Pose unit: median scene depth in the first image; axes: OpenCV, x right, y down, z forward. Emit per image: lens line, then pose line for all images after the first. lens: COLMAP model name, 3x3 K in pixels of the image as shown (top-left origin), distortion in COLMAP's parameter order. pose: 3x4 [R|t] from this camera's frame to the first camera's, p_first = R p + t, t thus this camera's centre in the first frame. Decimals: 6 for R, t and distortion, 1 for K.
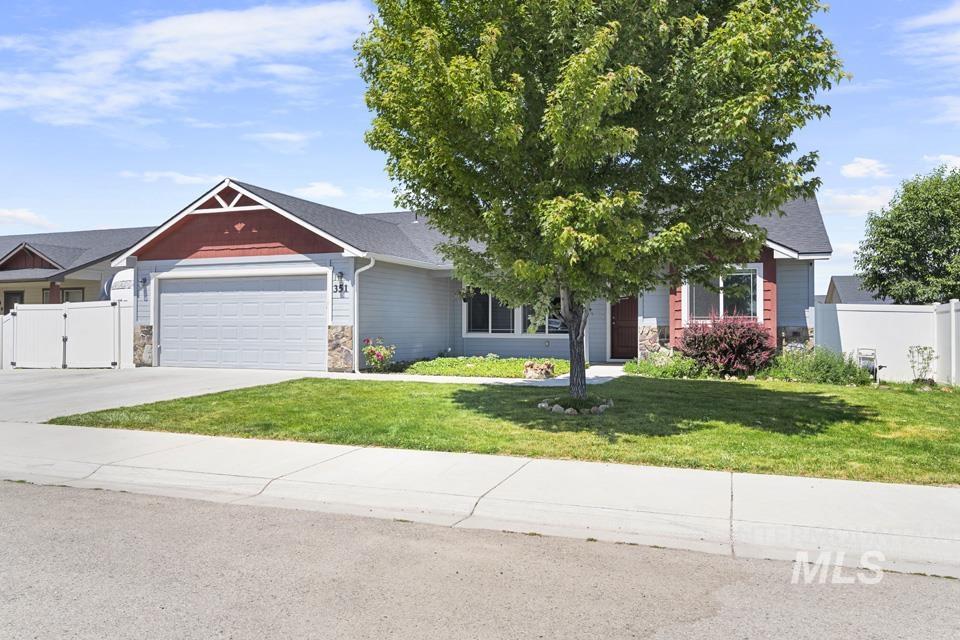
lens RADIAL K [[759.2, 0, 480.0], [0, 759.2, 320.0], [0, 0, 1]] dist [0.007886, 0.003403]
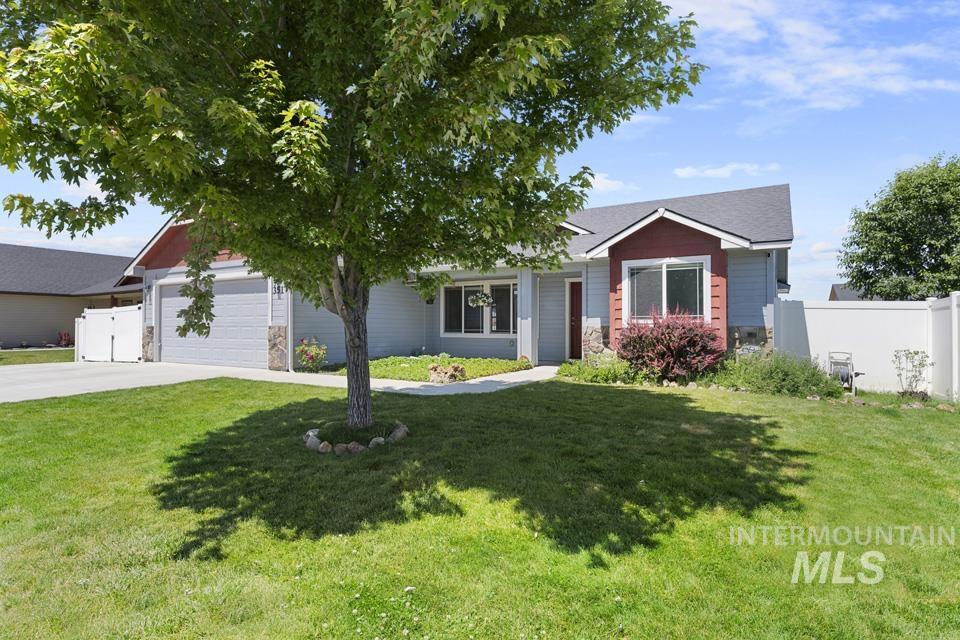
lens RADIAL K [[521.2, 0, 480.0], [0, 521.2, 320.0], [0, 0, 1]] dist [0.002587, 0.001315]
pose [[0.983714, -0.002786, -0.179717, 0.206249], [0.001430, 0.999970, -0.007675, 0.005168], [0.179733, 0.007293, 0.983688, 0.333140]]
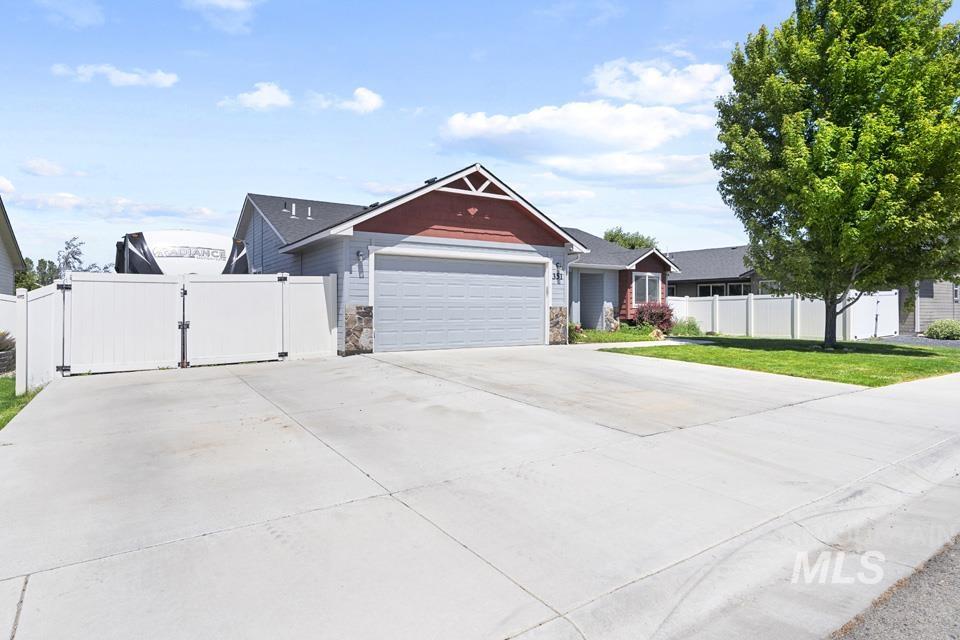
lens RADIAL K [[540.5, 0, 479.1], [0, 540.5, 295.1], [0, 0, 1]] dist [-0.001416, -0.000258]
pose [[0.579613, 0.019020, 0.814670, -0.916176], [-0.006157, 0.999801, -0.018961, 0.005773], [-0.814868, 0.005974, 0.579615, 0.569297]]
